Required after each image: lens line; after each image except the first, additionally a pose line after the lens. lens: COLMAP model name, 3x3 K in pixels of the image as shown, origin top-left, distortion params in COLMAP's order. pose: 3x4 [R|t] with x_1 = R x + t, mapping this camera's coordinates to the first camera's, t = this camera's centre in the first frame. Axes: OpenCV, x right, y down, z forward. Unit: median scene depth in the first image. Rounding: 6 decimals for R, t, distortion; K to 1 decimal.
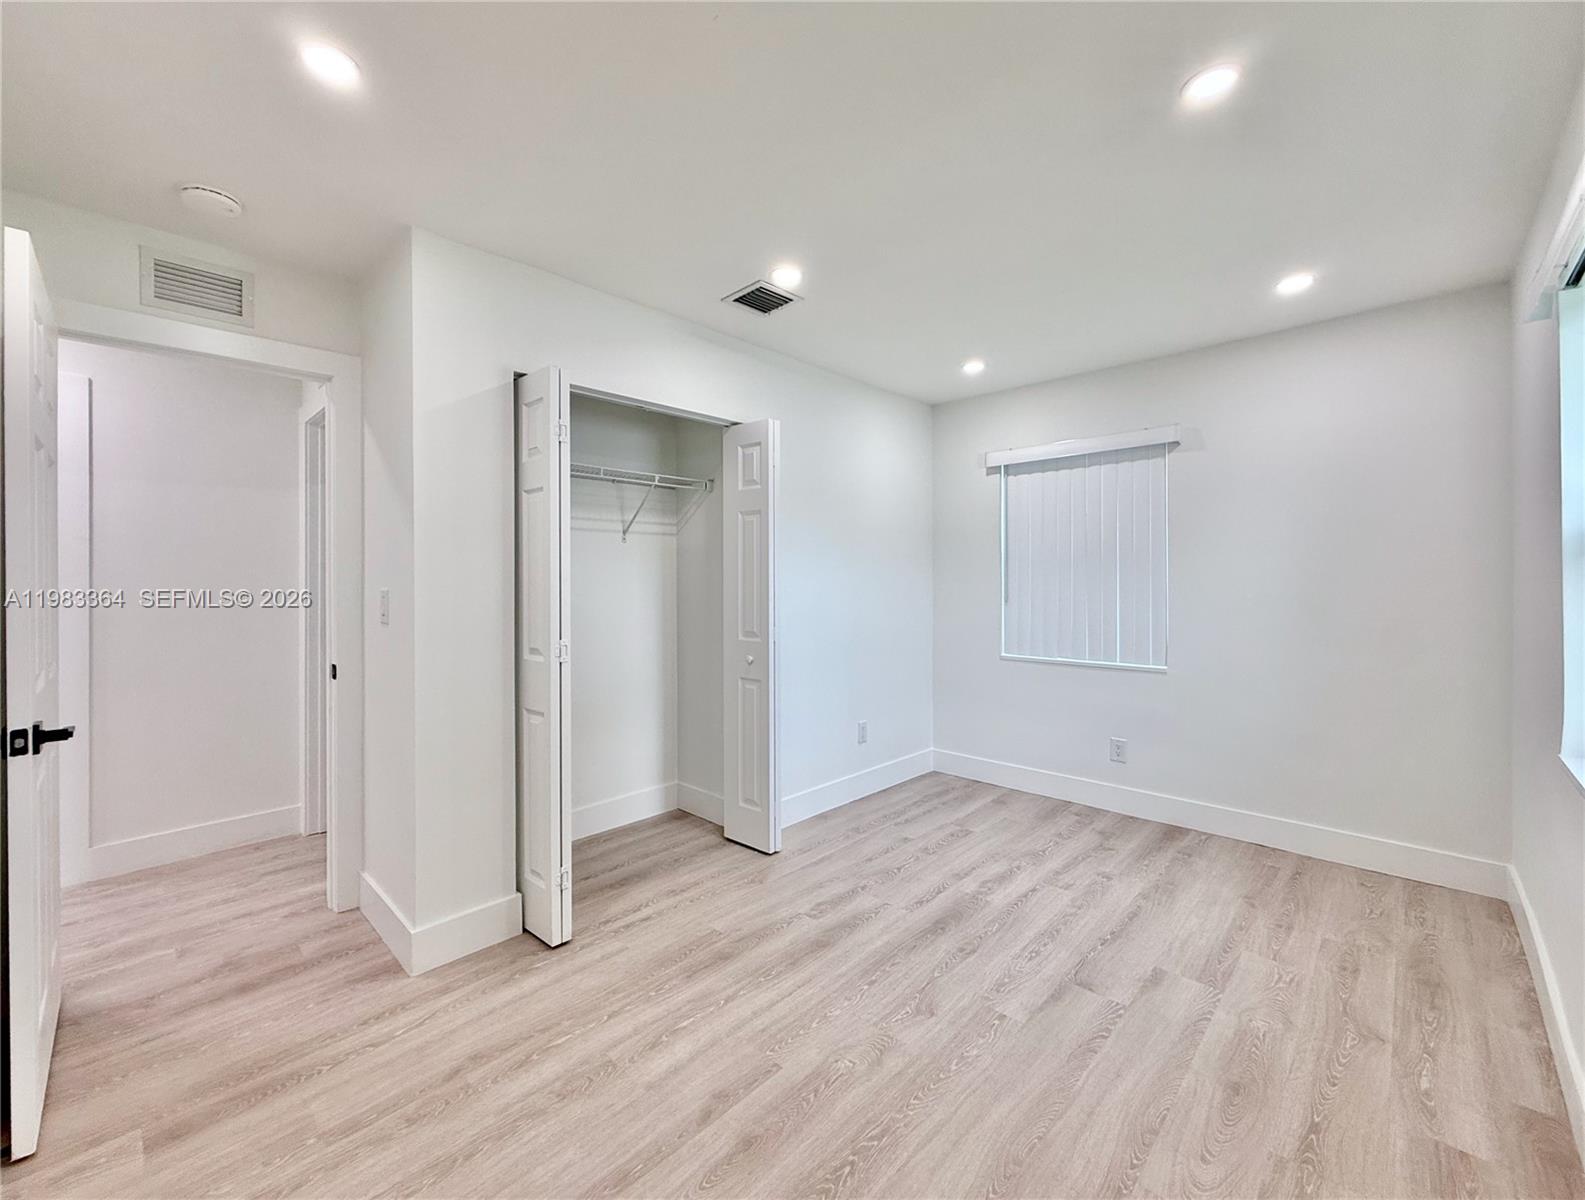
lens RADIAL K [[660.5, 0, 791.4], [0, 660.5, 577.2], [0, 0, 1]] dist [0.000430, -0.000164]
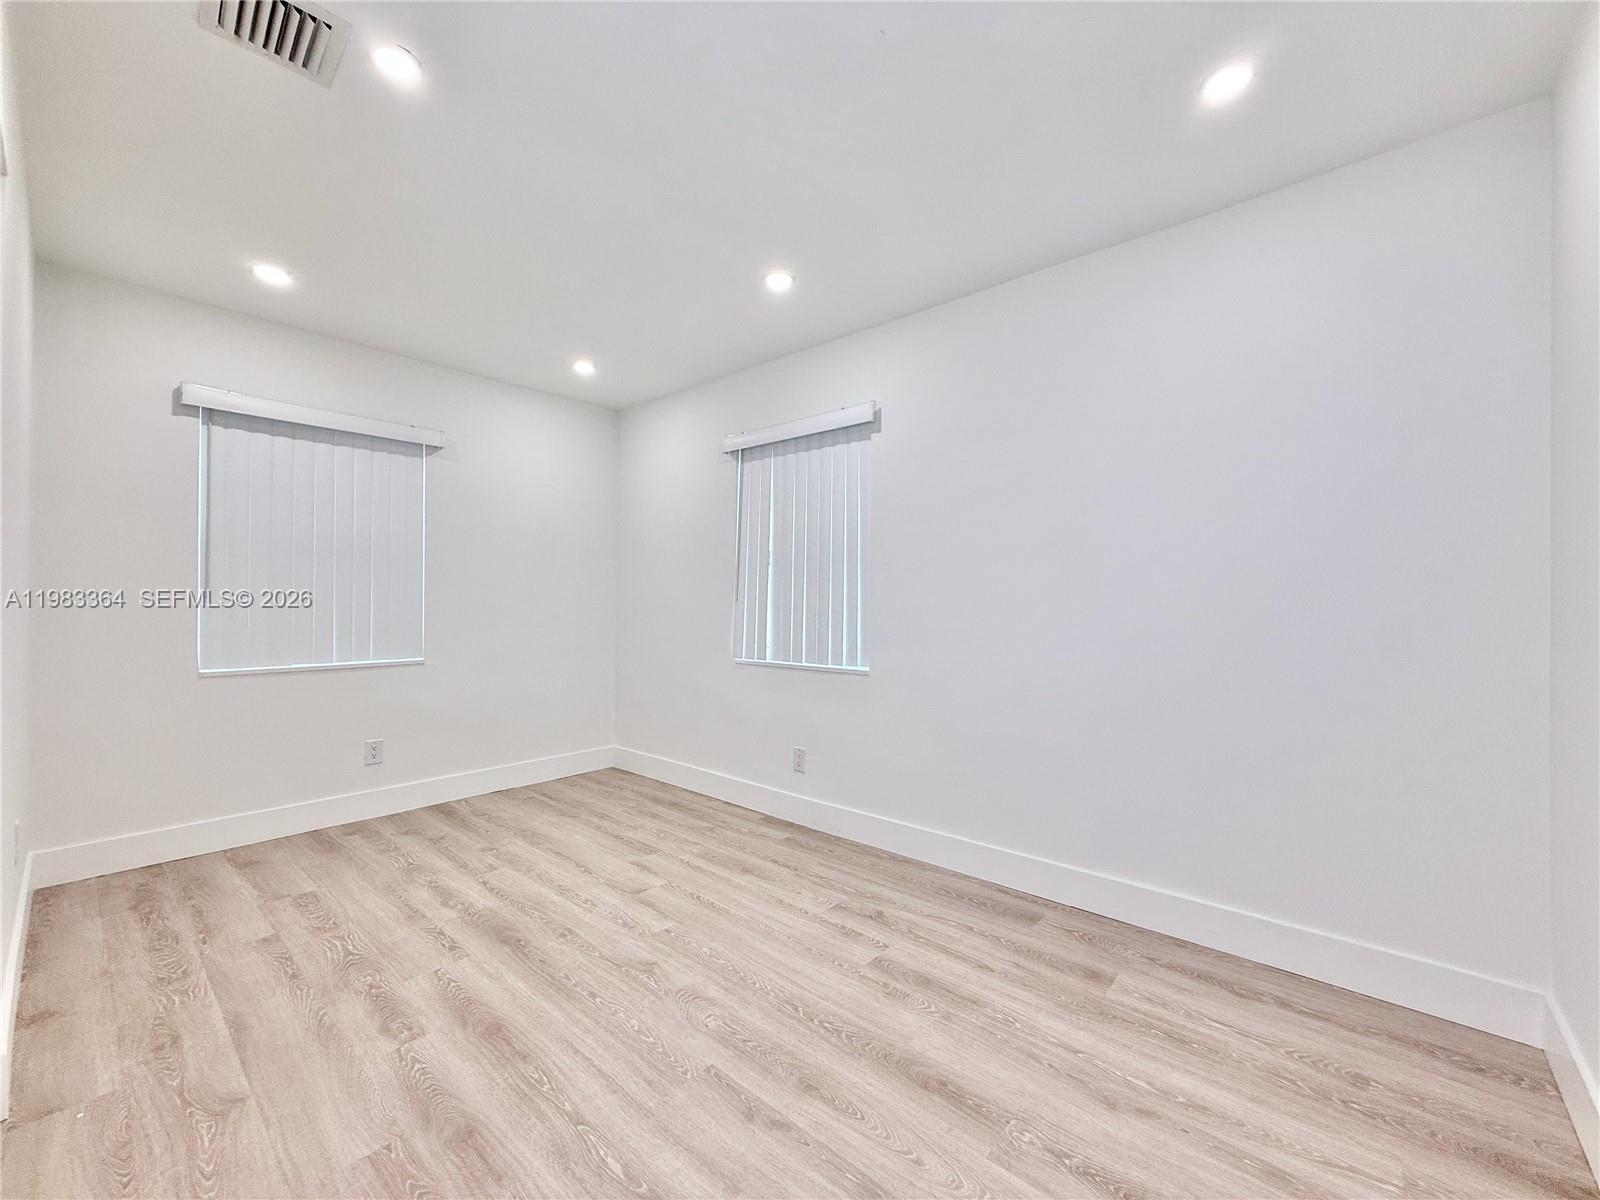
lens RADIAL K [[634.5, 0, 791.7], [0, 634.5, 603.5], [0, 0, 1]] dist [0.001821, -0.000031]
pose [[-0.037993, 0.003809, 0.999271, -0.579692], [-0.009237, 0.999949, -0.004162, 0.067609], [-0.999235, -0.009388, -0.037956, 0.597344]]
